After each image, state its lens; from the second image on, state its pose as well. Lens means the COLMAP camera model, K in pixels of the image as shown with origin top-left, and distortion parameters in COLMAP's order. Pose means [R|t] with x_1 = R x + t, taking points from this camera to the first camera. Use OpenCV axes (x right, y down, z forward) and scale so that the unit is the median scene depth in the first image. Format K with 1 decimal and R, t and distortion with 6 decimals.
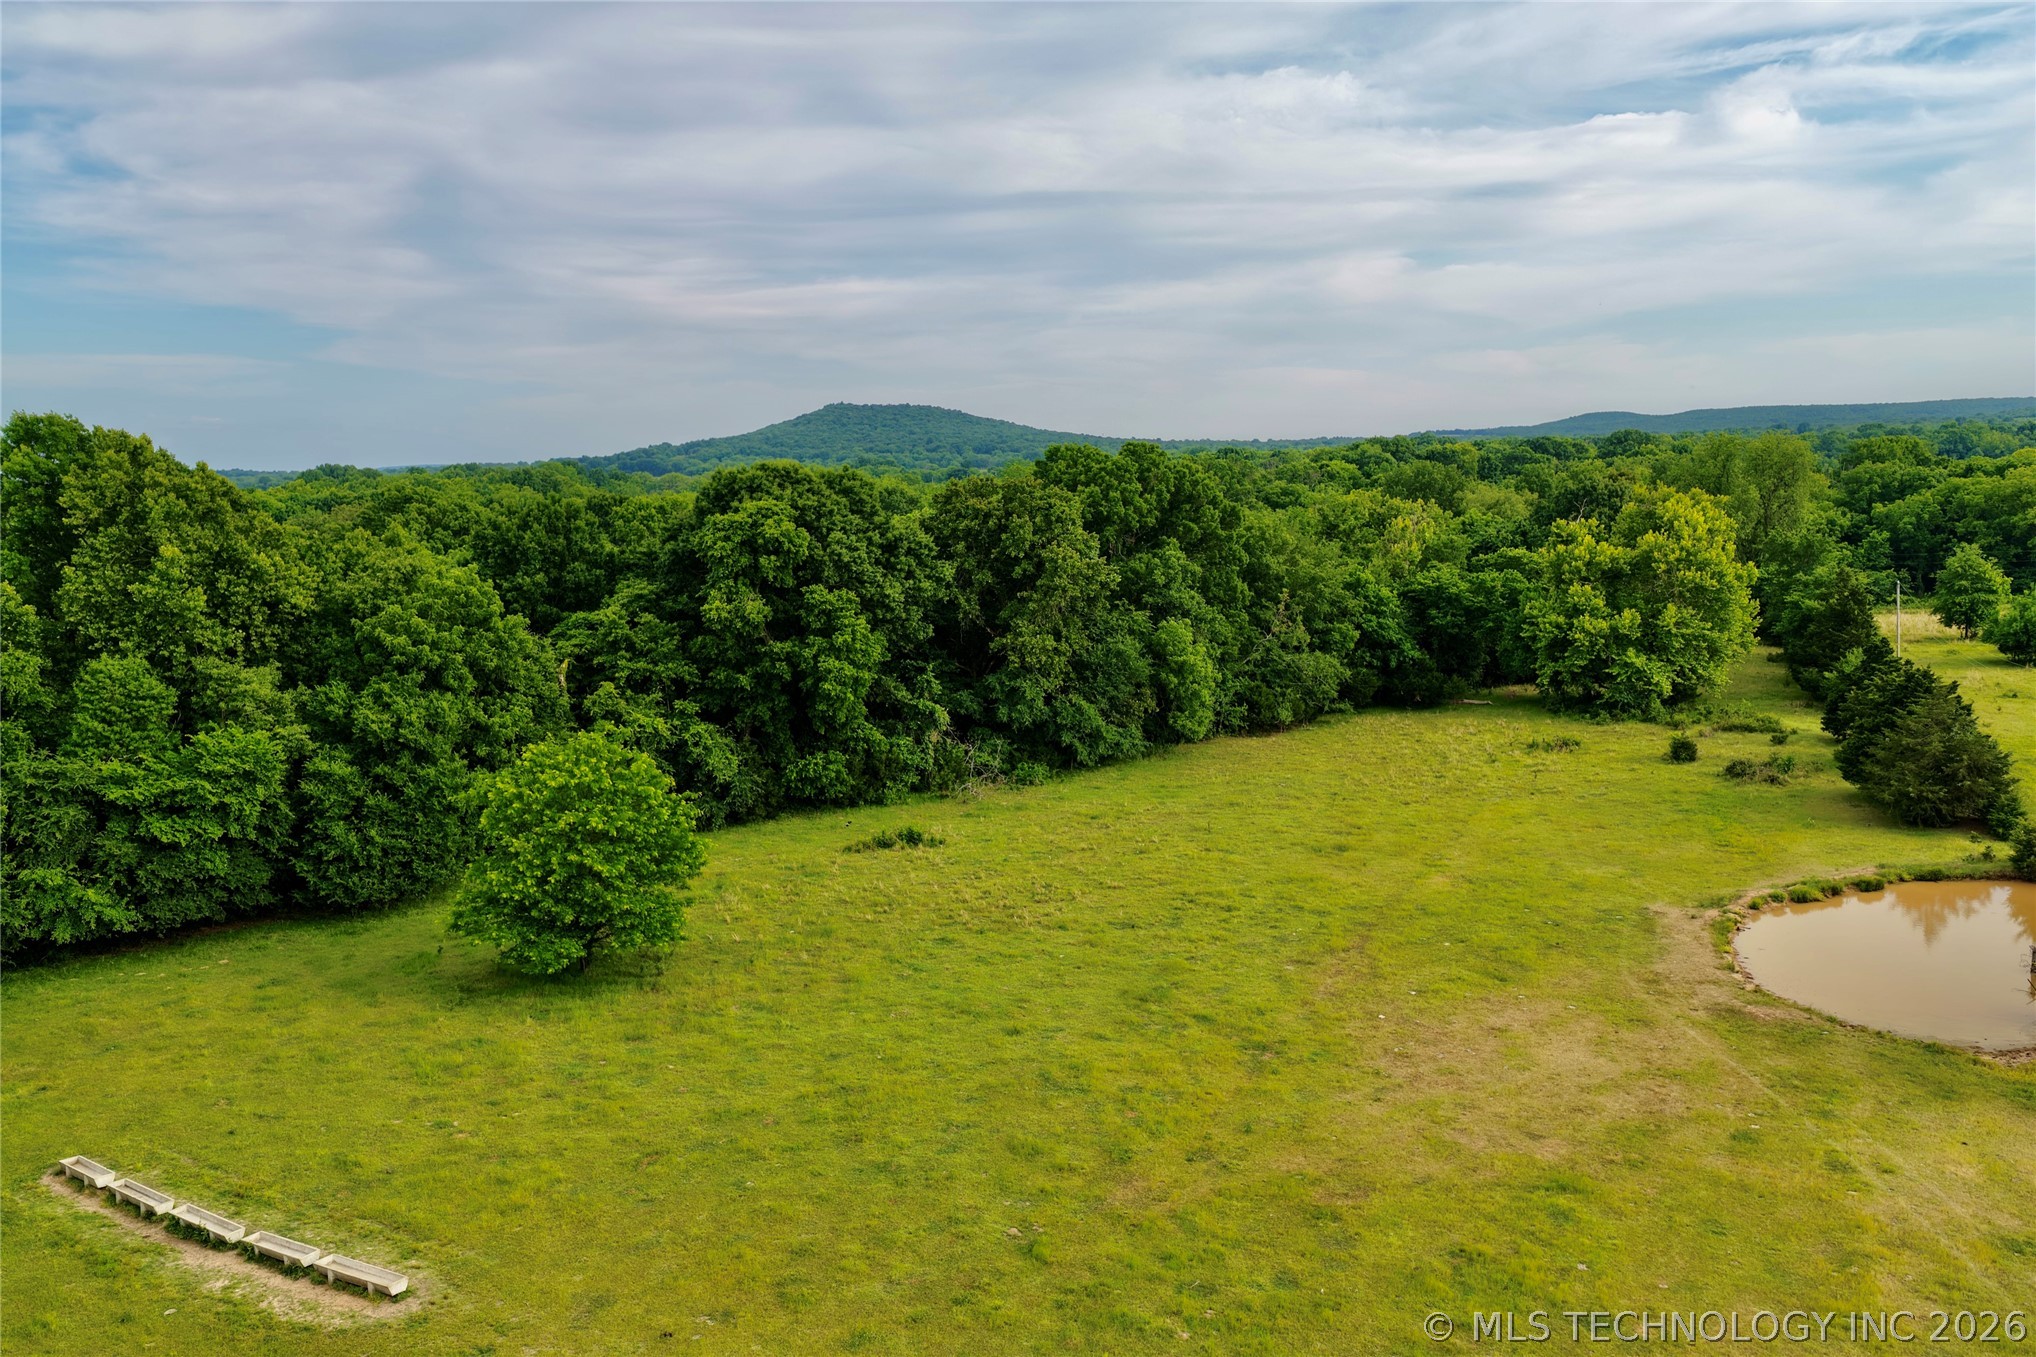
lens RADIAL K [[1696.4, 0, 1001.2], [0, 1696.4, 669.4], [0, 0, 1]] dist [-0.010023, 0.025356]
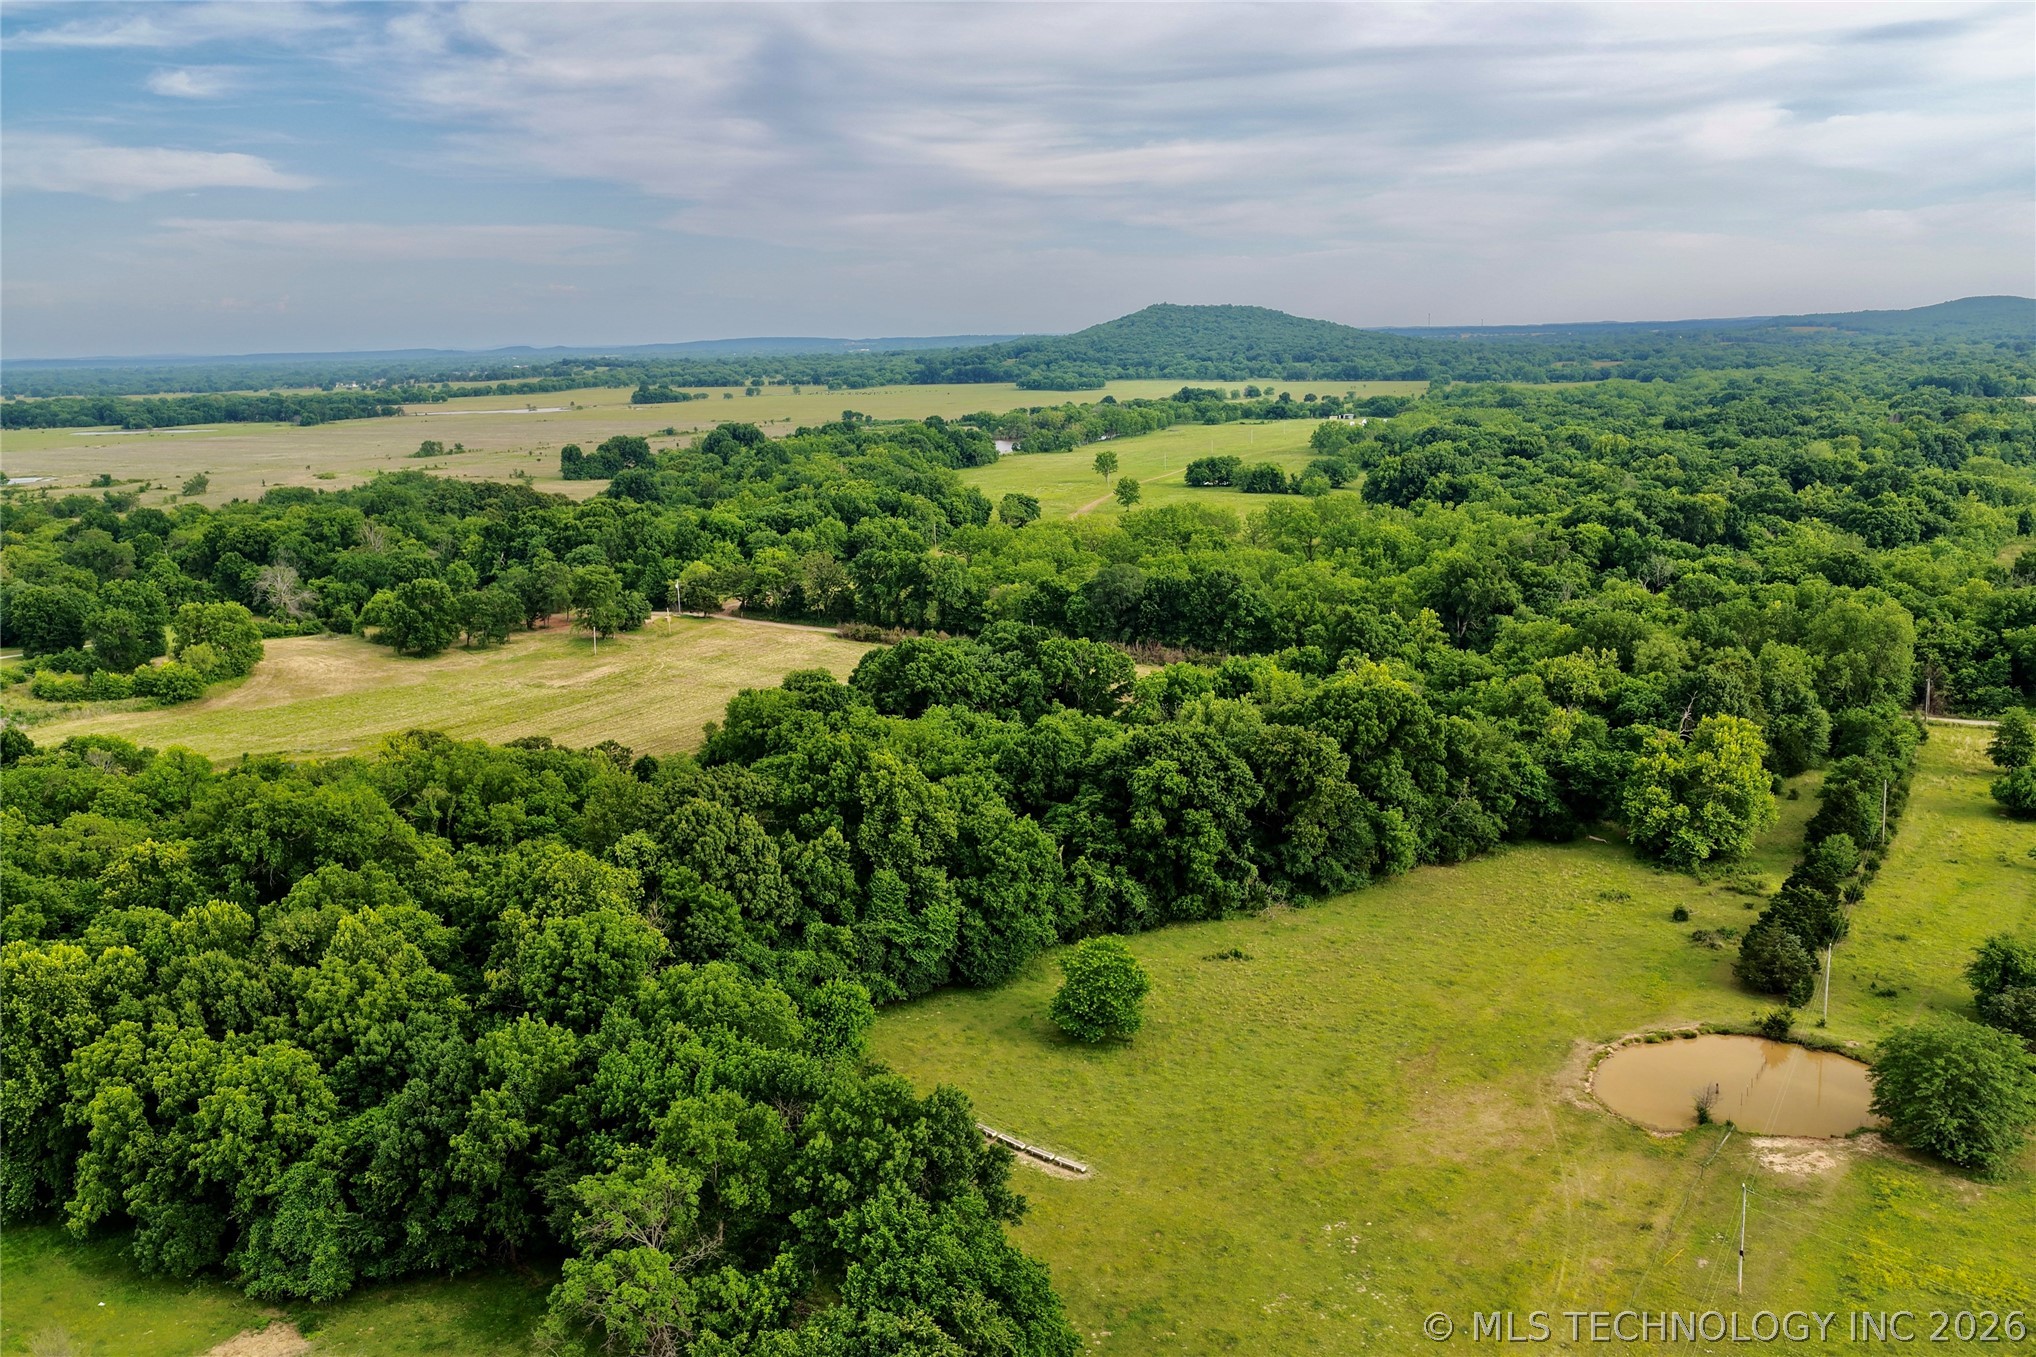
lens RADIAL K [[1696.4, 0, 1015.0], [0, 1696.4, 640.9], [0, 0, 1]] dist [-0.010023, 0.025356]
pose [[0.984342, 0.040408, -0.171578, 0.016397], [-0.030147, 0.997621, 0.061997, -0.351265], [0.173675, -0.055853, 0.983218, -0.900656]]
